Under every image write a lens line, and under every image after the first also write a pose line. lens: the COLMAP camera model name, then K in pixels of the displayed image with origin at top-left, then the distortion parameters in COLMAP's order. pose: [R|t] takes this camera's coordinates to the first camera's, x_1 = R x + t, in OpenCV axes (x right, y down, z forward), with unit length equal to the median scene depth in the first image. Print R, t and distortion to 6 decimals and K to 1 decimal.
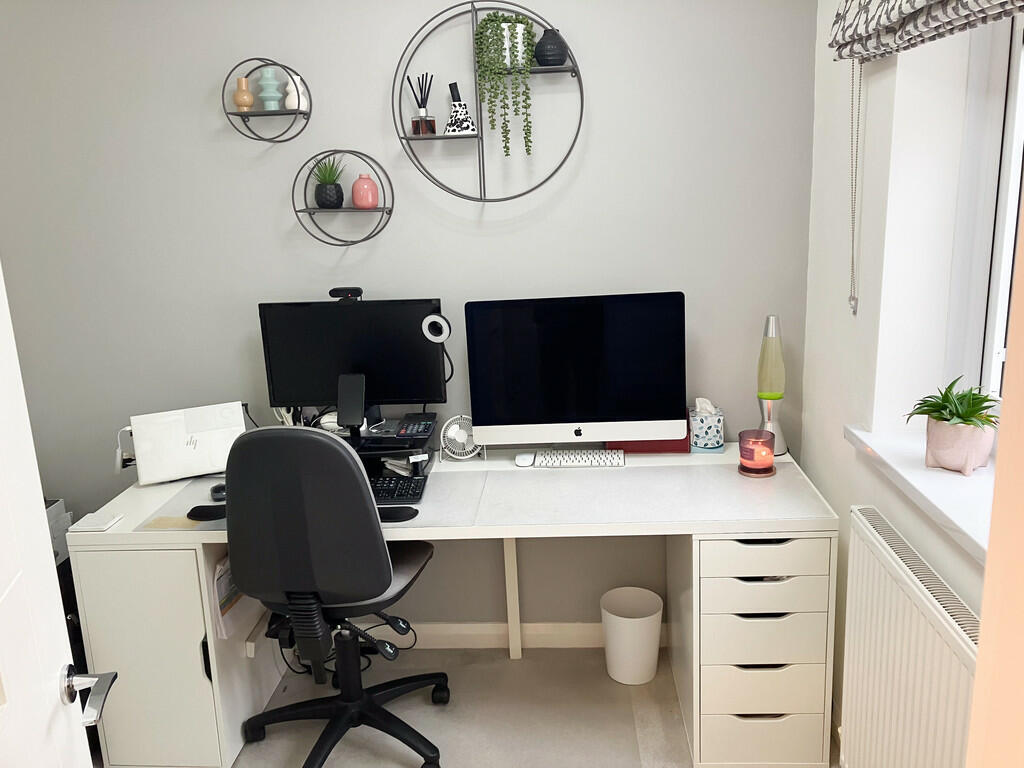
lens RADIAL K [[827.2, 0, 513.9], [0, 827.2, 371.0], [0, 0, 1]] dist [0.008849, -0.001213]
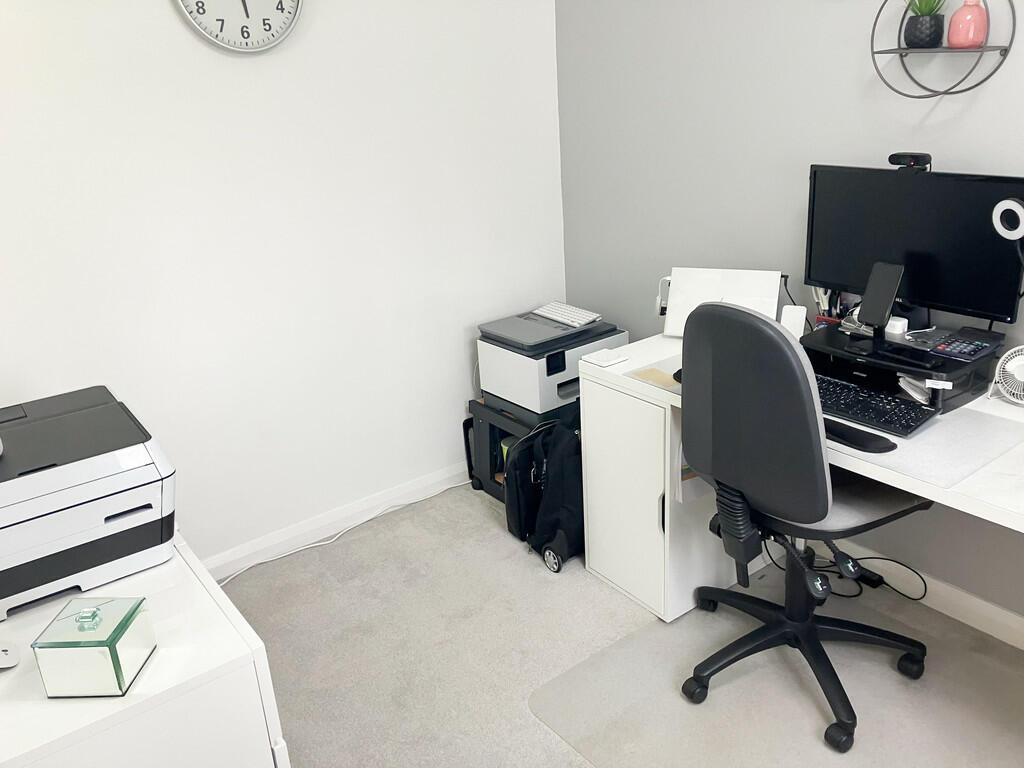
lens RADIAL K [[842.1, 0, 512.0], [0, 842.1, 384.0], [0, 0, 1]] dist [0.000838, -0.003681]
pose [[0.635889, 0.276184, -0.720672, 0.196695], [-0.138278, 0.959438, 0.245677, -0.033976], [0.759292, -0.056570, 0.648286, 0.173334]]
